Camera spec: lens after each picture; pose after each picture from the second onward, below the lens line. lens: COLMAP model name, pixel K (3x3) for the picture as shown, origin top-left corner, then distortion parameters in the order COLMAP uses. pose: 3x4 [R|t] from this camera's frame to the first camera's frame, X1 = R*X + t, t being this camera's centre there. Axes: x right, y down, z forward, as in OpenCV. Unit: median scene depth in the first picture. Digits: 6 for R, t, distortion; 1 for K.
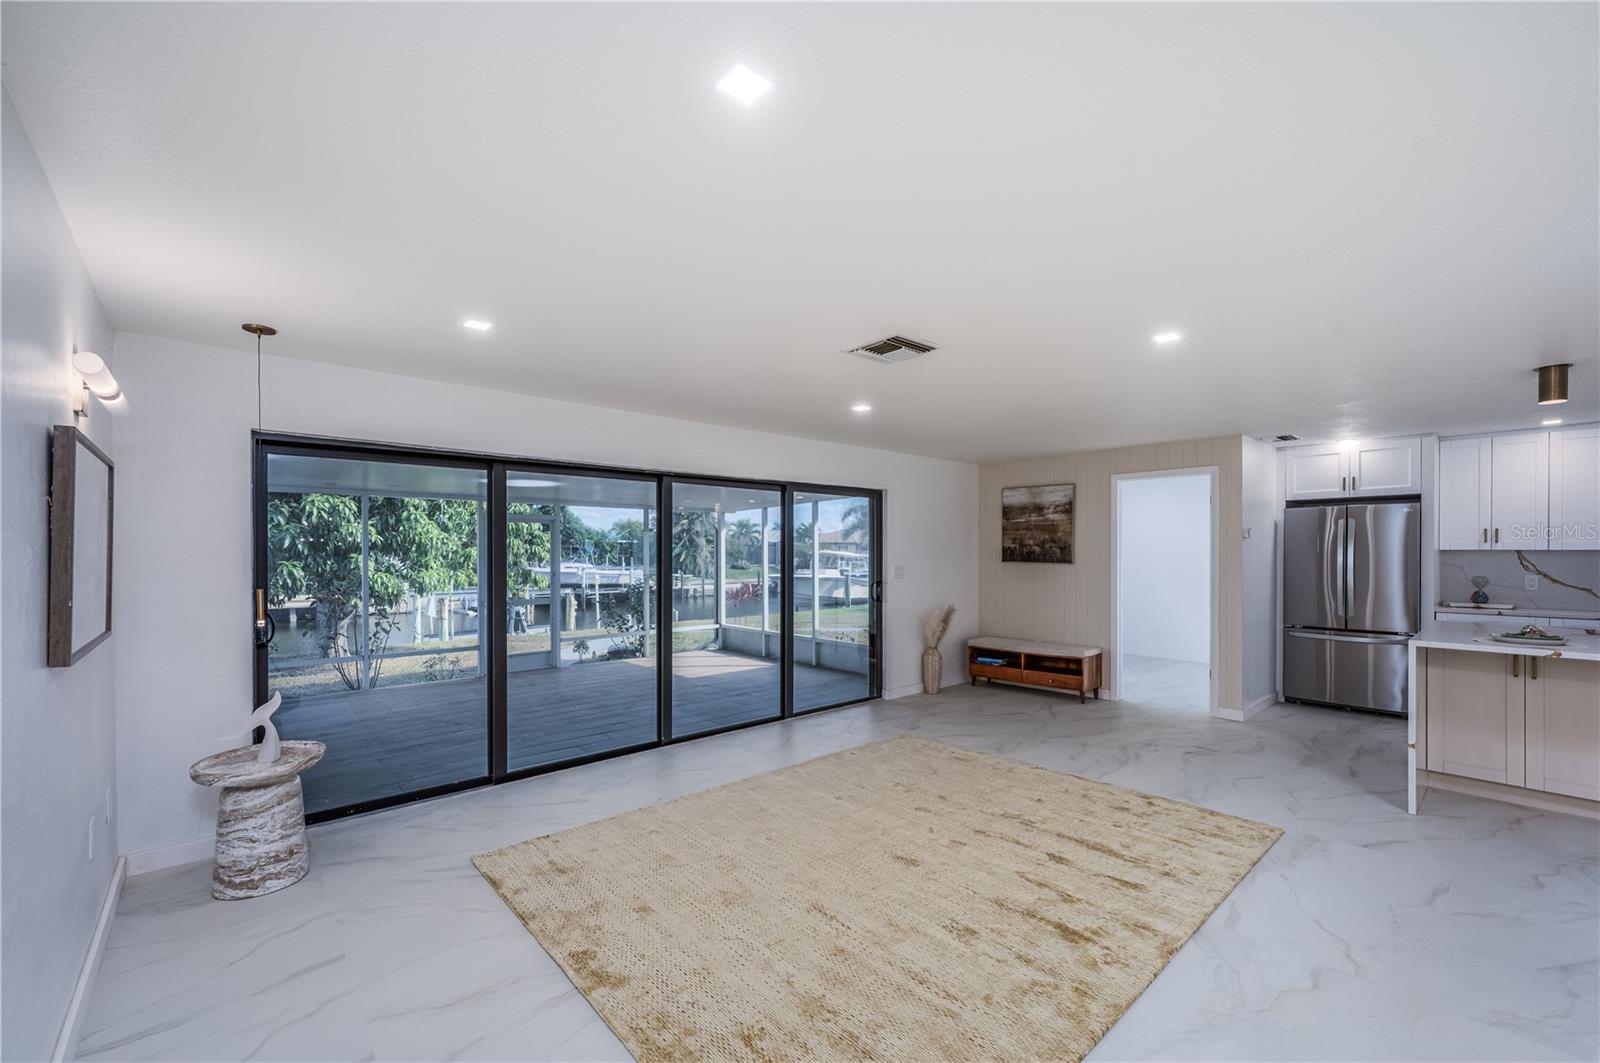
lens RADIAL K [[643.6, 0, 803.8], [0, 643.6, 568.5], [0, 0, 1]] dist [-0.000272, -0.000034]
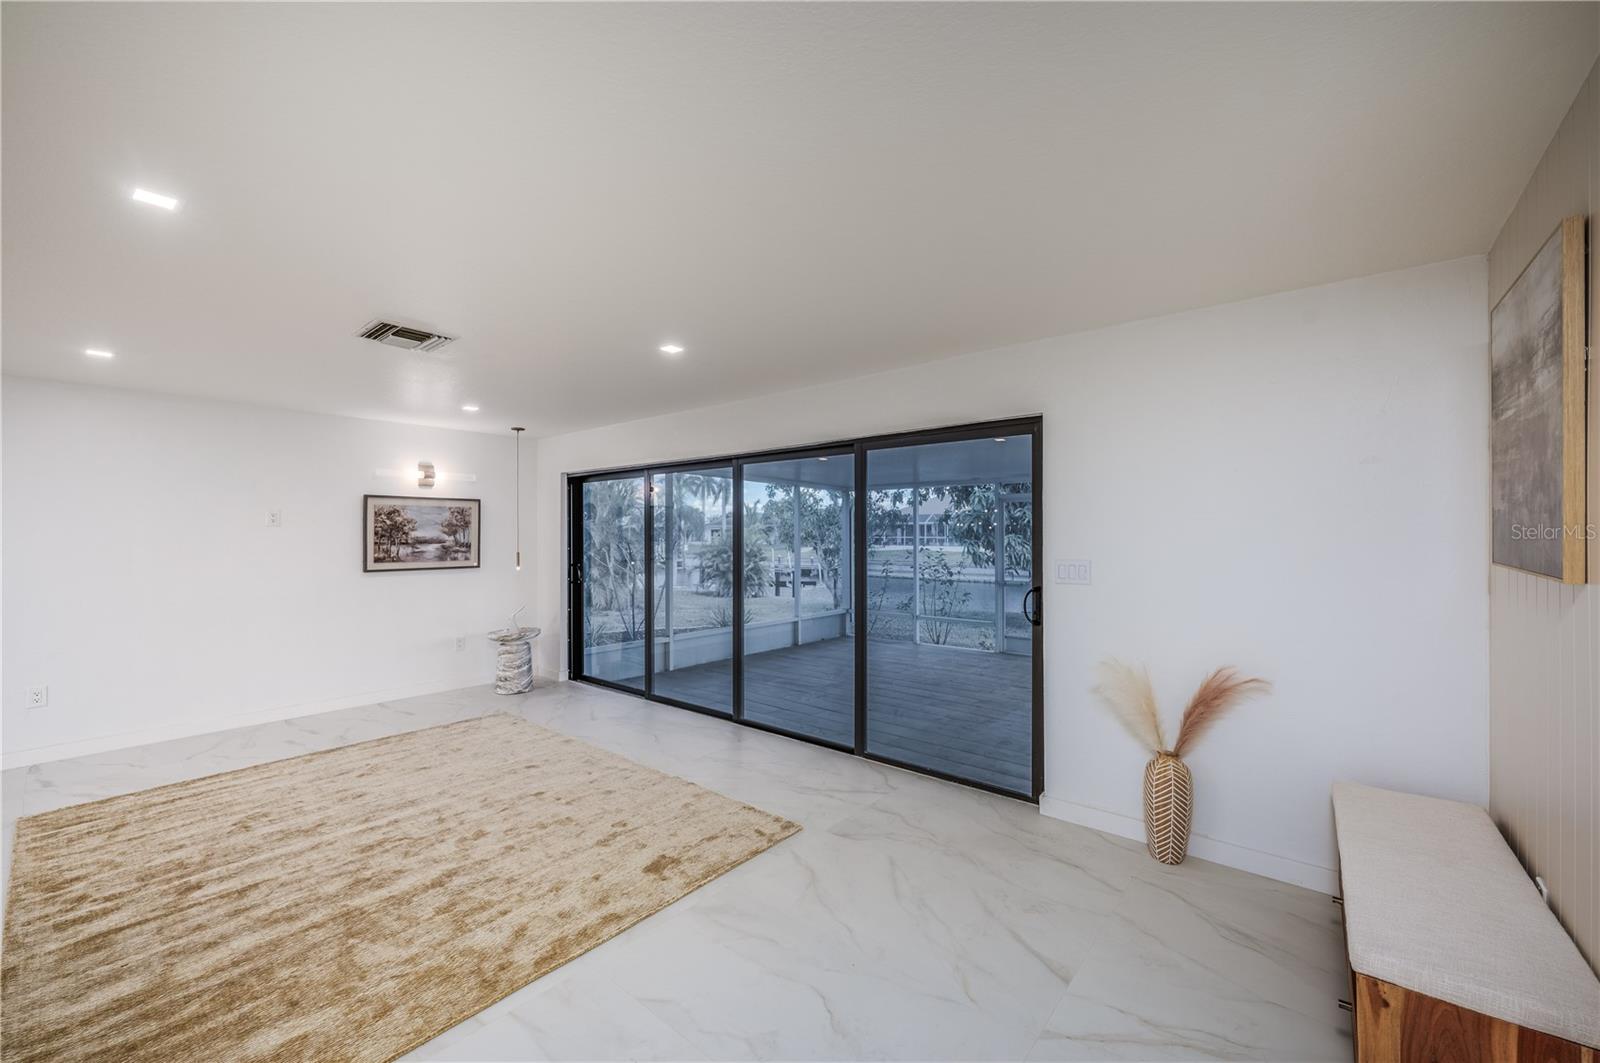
lens RADIAL K [[628.8, 0, 800.0], [0, 628.8, 531.5], [0, 0, 1]] dist [0.000758, 0.000120]
pose [[0.155727, 0.000683, -0.987800, 0.584107], [-0.018548, 0.999825, -0.002233, -0.023088], [0.987626, 0.018669, 0.155713, 0.685579]]
